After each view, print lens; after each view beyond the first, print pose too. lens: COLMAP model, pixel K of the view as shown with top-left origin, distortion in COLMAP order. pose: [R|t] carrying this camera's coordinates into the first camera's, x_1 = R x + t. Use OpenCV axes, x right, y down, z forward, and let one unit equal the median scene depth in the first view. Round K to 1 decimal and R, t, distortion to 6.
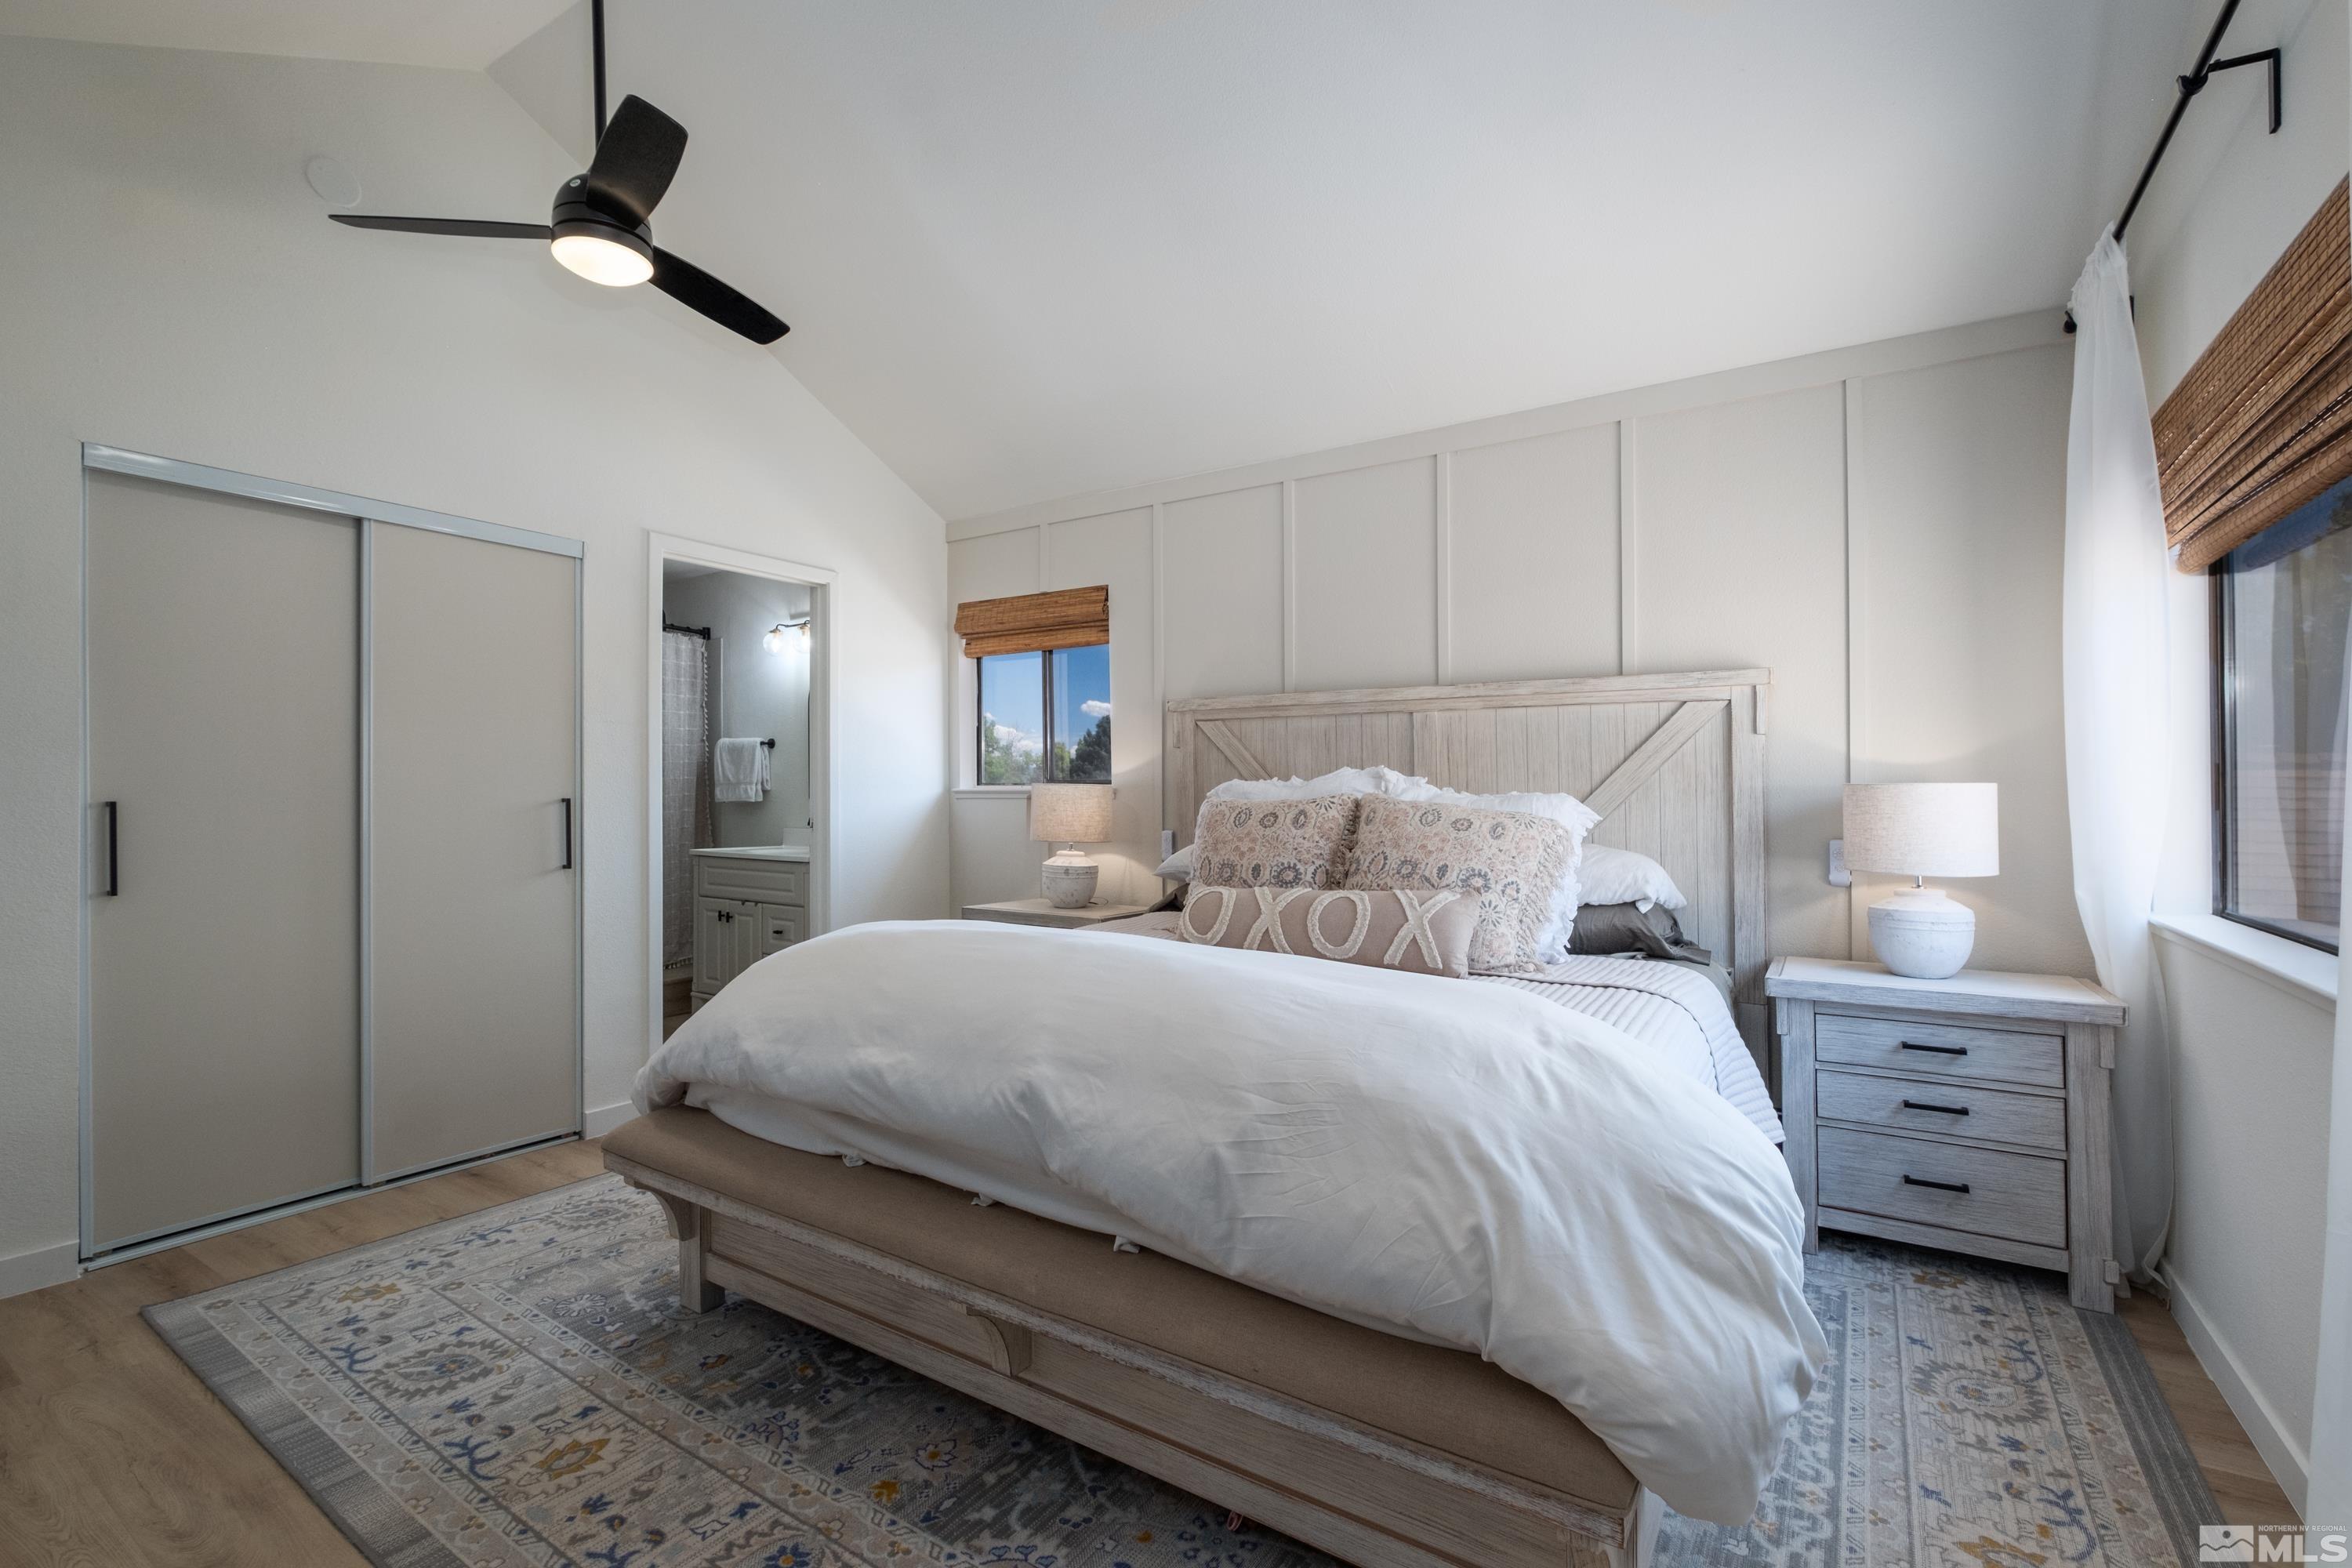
lens RADIAL K [[1015.8, 0, 1183.0], [0, 1015.8, 800.5], [0, 0, 1]] dist [-0.004738, 0.000034]
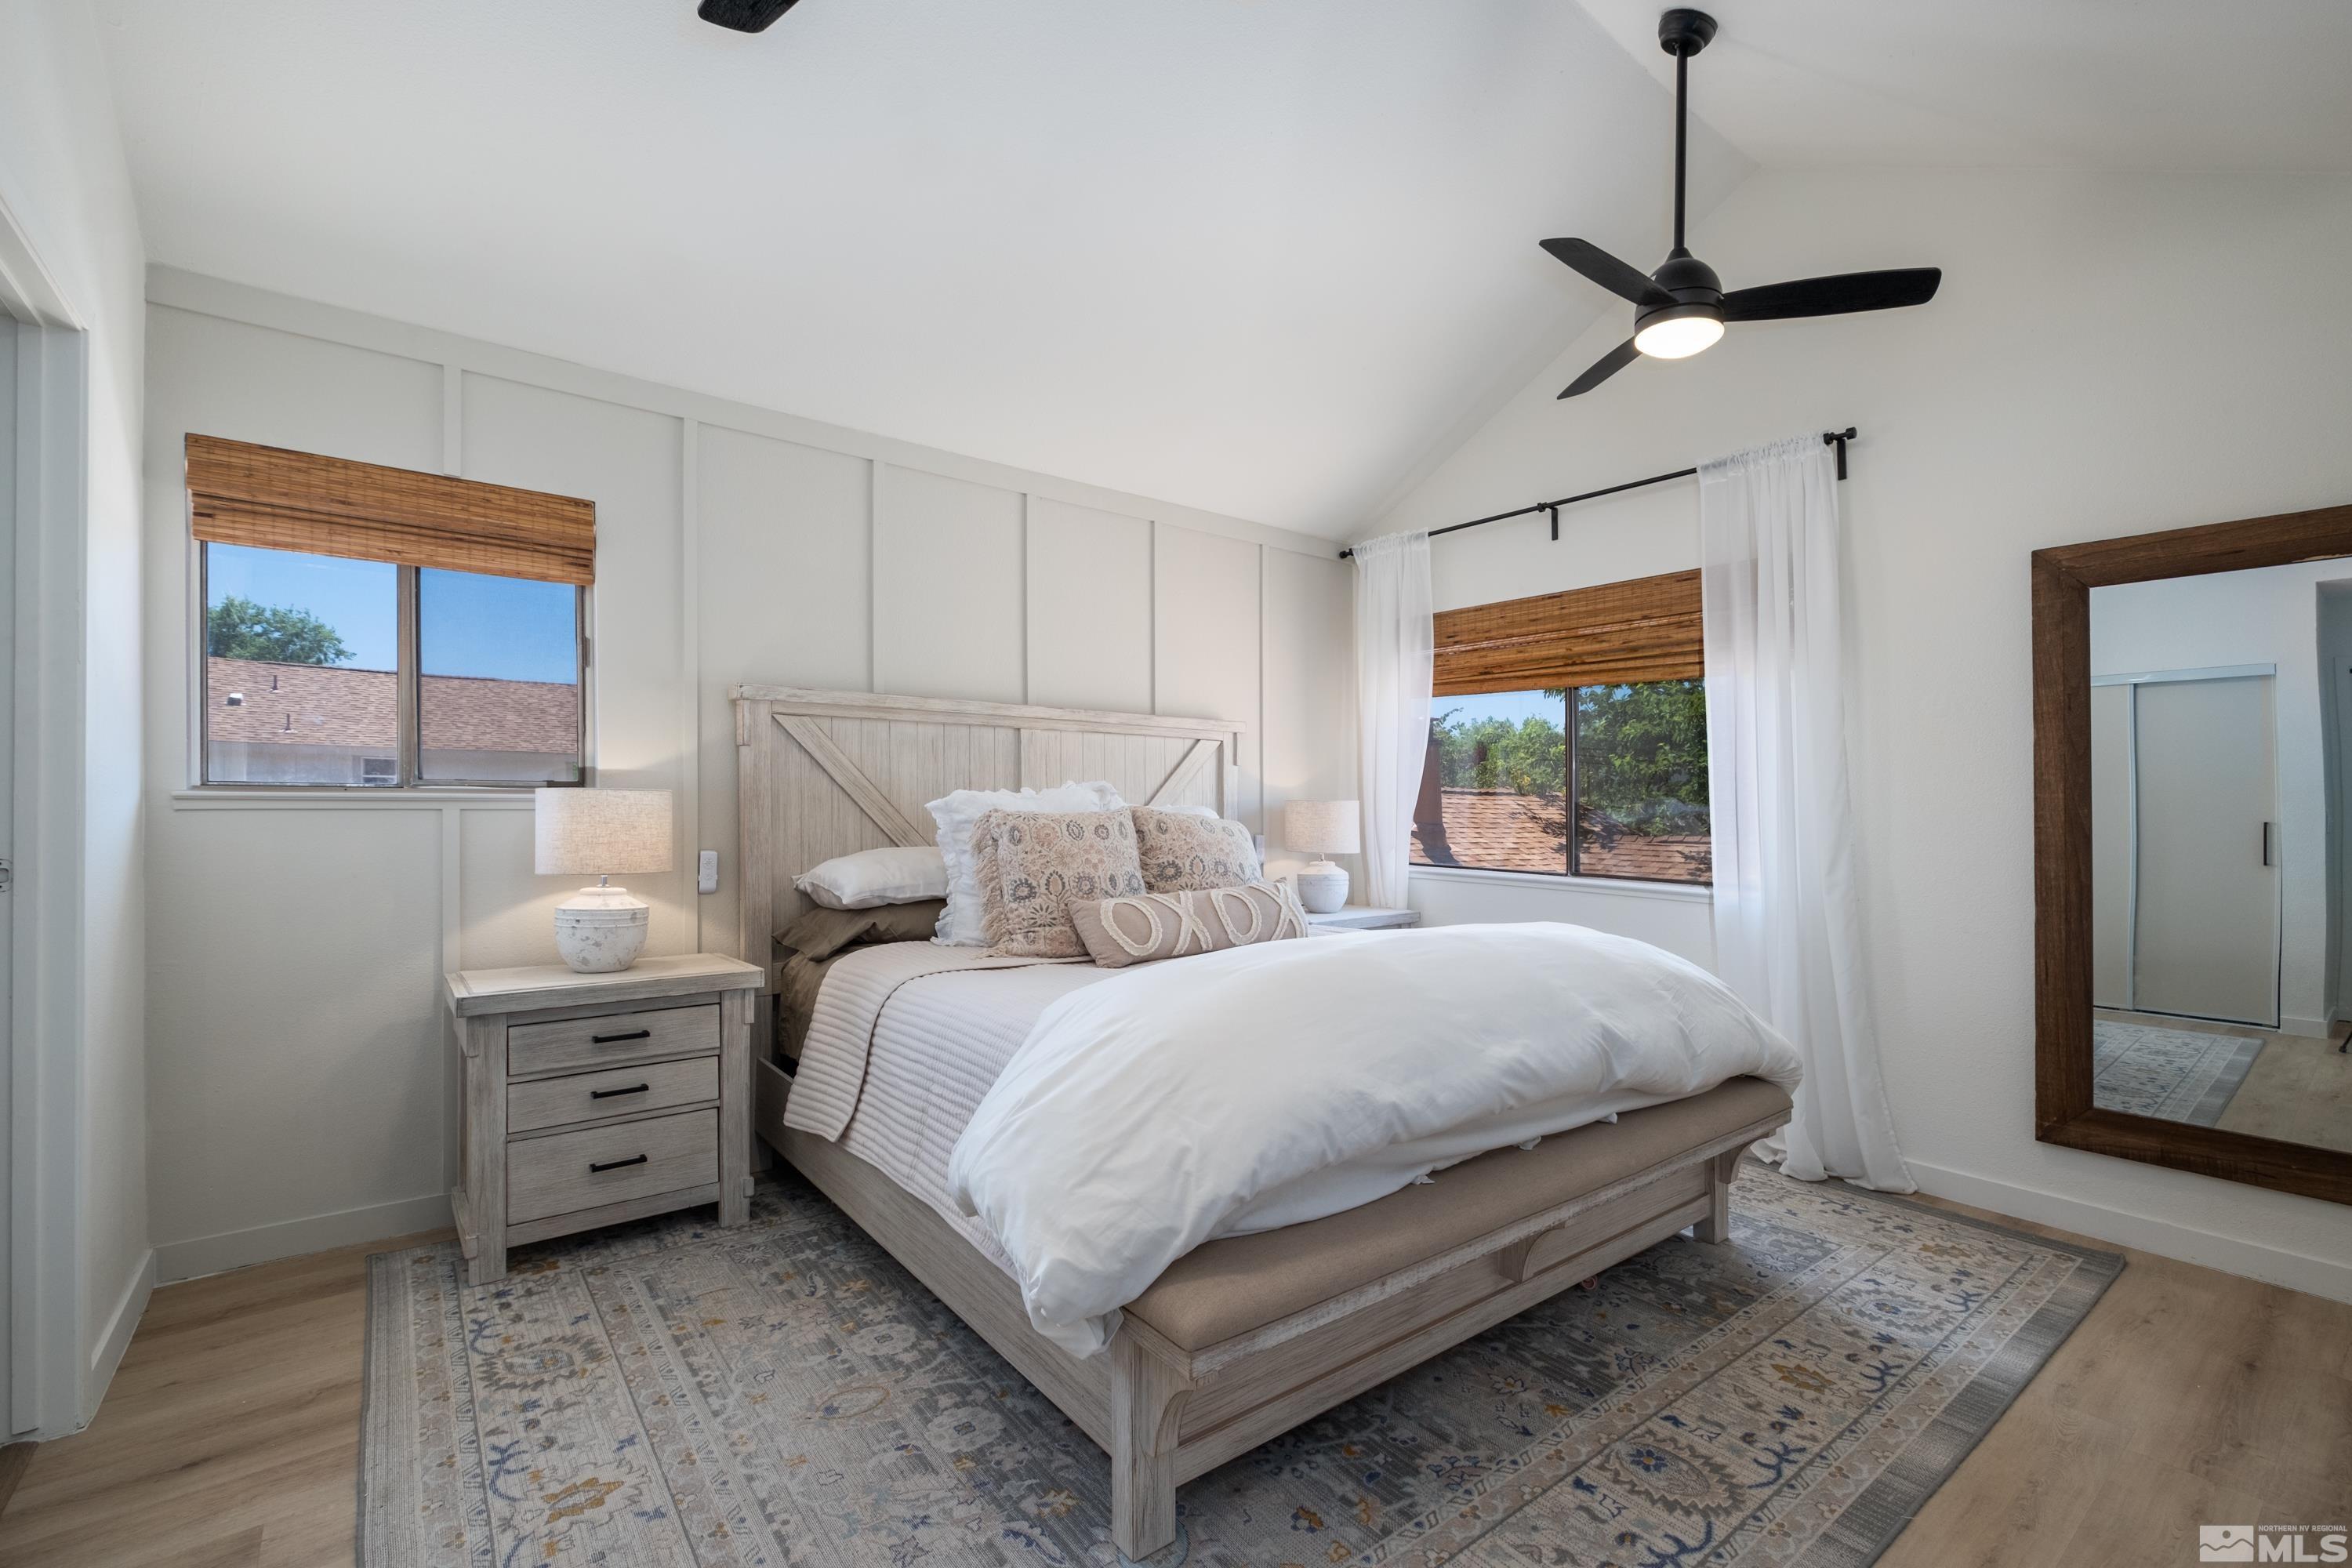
lens RADIAL K [[1015.8, 0, 1219.2], [0, 1015.8, 792.6], [0, 0, 1]] dist [-0.004738, 0.000034]
pose [[0.326550, 0.013024, 0.945090, -0.778305], [-0.001474, 0.999911, -0.013270, -0.007084], [-0.945179, 0.002940, 0.326541, 0.499864]]
